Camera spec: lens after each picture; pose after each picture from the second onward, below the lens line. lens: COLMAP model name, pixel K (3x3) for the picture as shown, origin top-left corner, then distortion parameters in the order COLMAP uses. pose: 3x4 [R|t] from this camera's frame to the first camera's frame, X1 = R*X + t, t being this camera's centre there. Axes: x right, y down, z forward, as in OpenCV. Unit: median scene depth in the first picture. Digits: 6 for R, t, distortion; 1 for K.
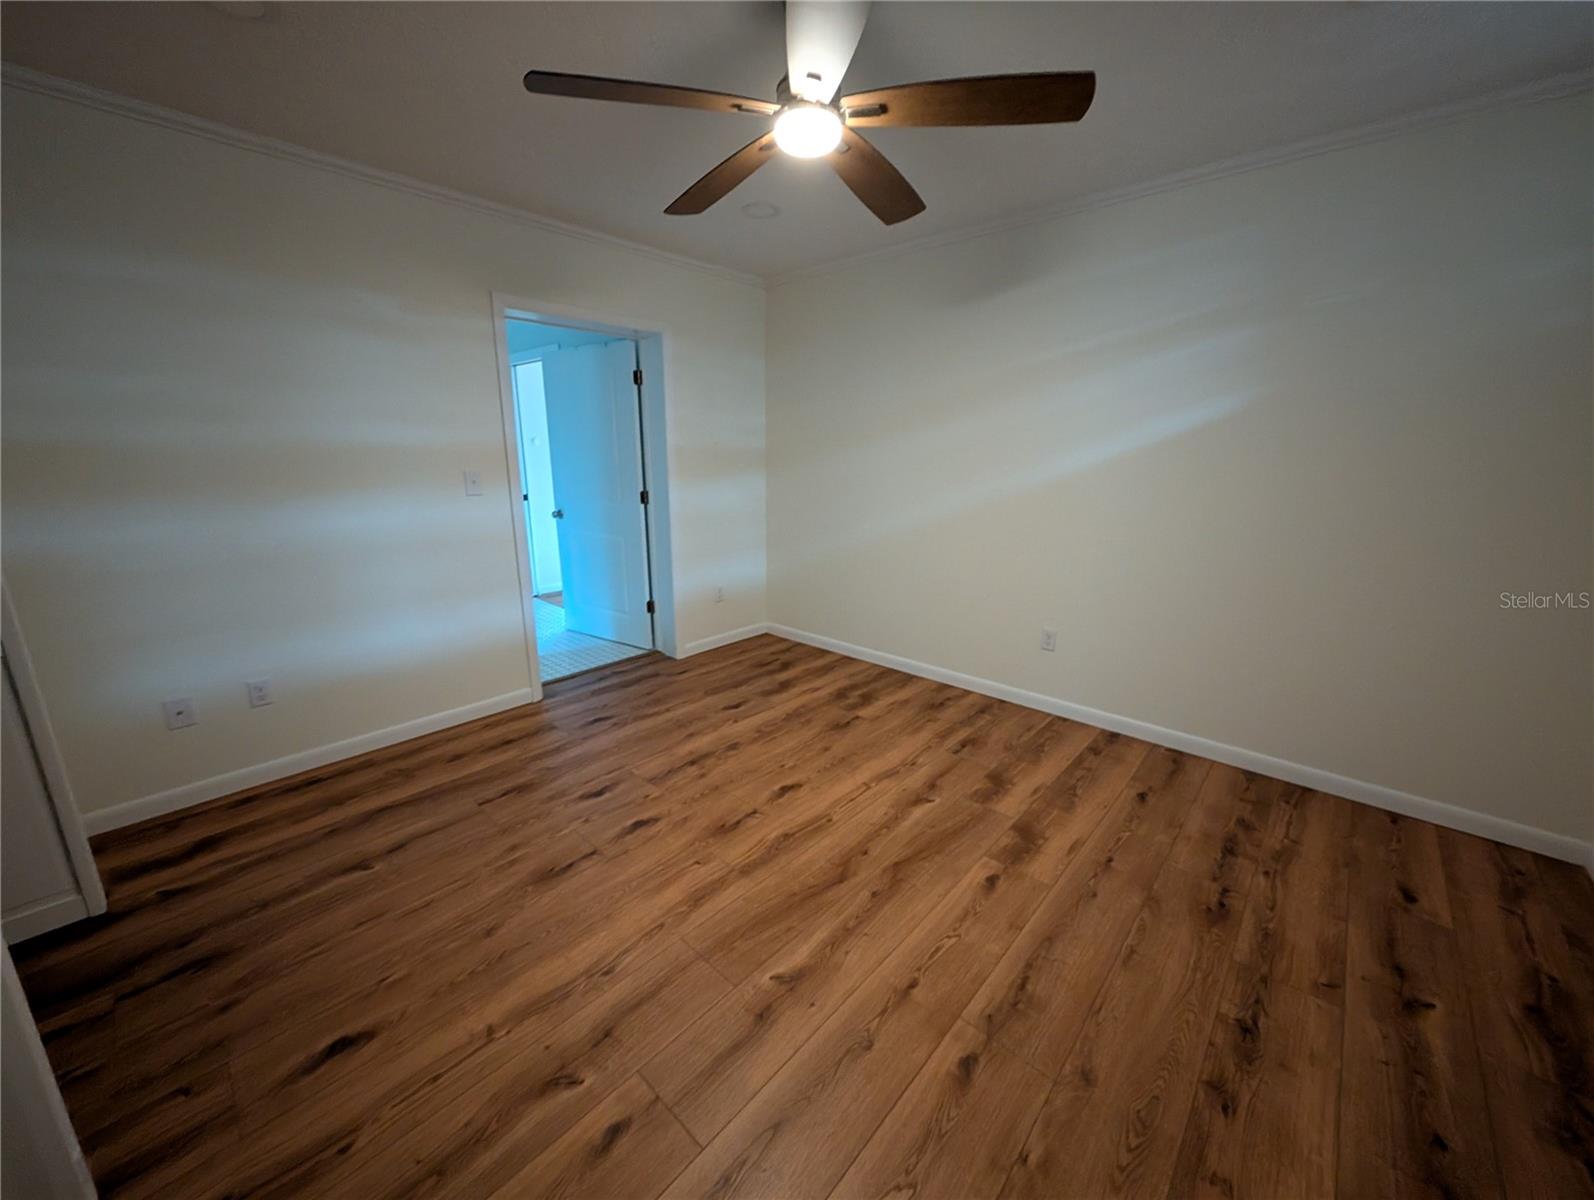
lens RADIAL K [[604.1, 0, 790.2], [0, 604.1, 604.2], [0, 0, 1]] dist [0.000479, 0.000135]
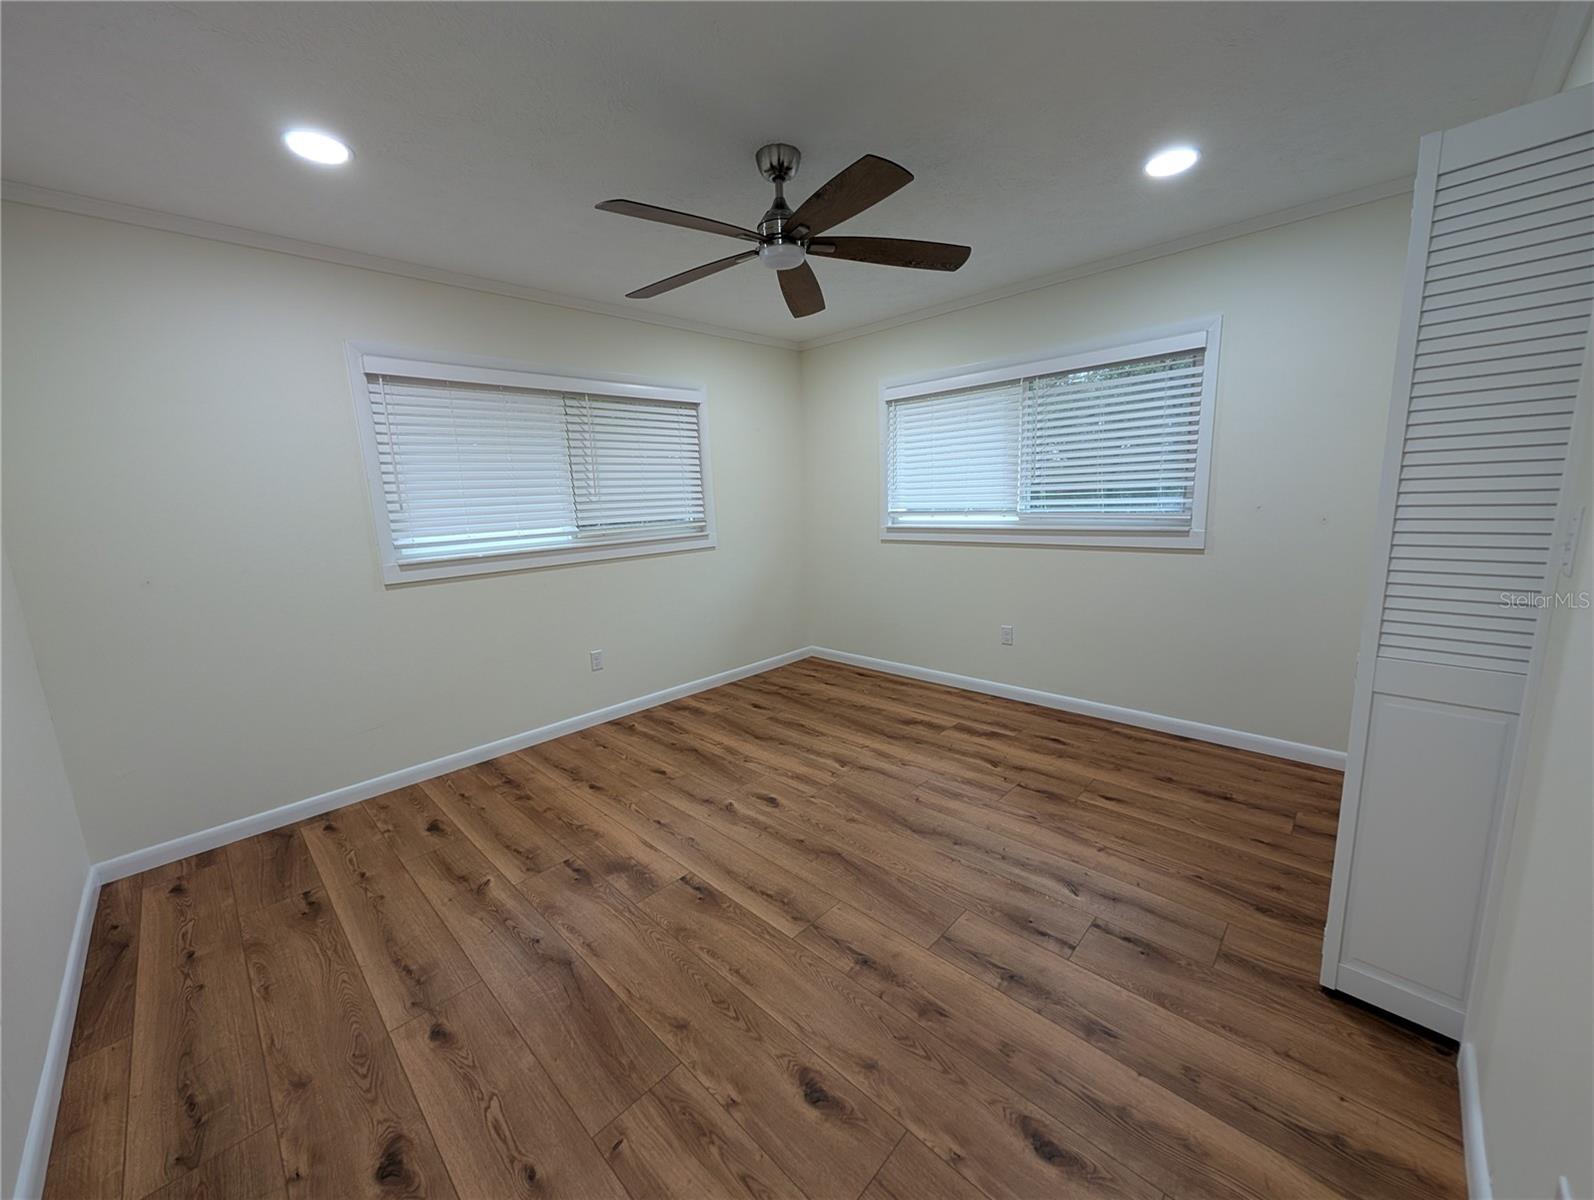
lens RADIAL K [[604.1, 0, 801.7], [0, 604.1, 600.0], [0, 0, 1]] dist [0.000479, 0.000135]
pose [[0.016155, -0.189294, 0.981788, -0.423270], [0.272152, 0.945675, 0.177853, -0.122315], [-0.962119, 0.264322, 0.066795, 0.406460]]
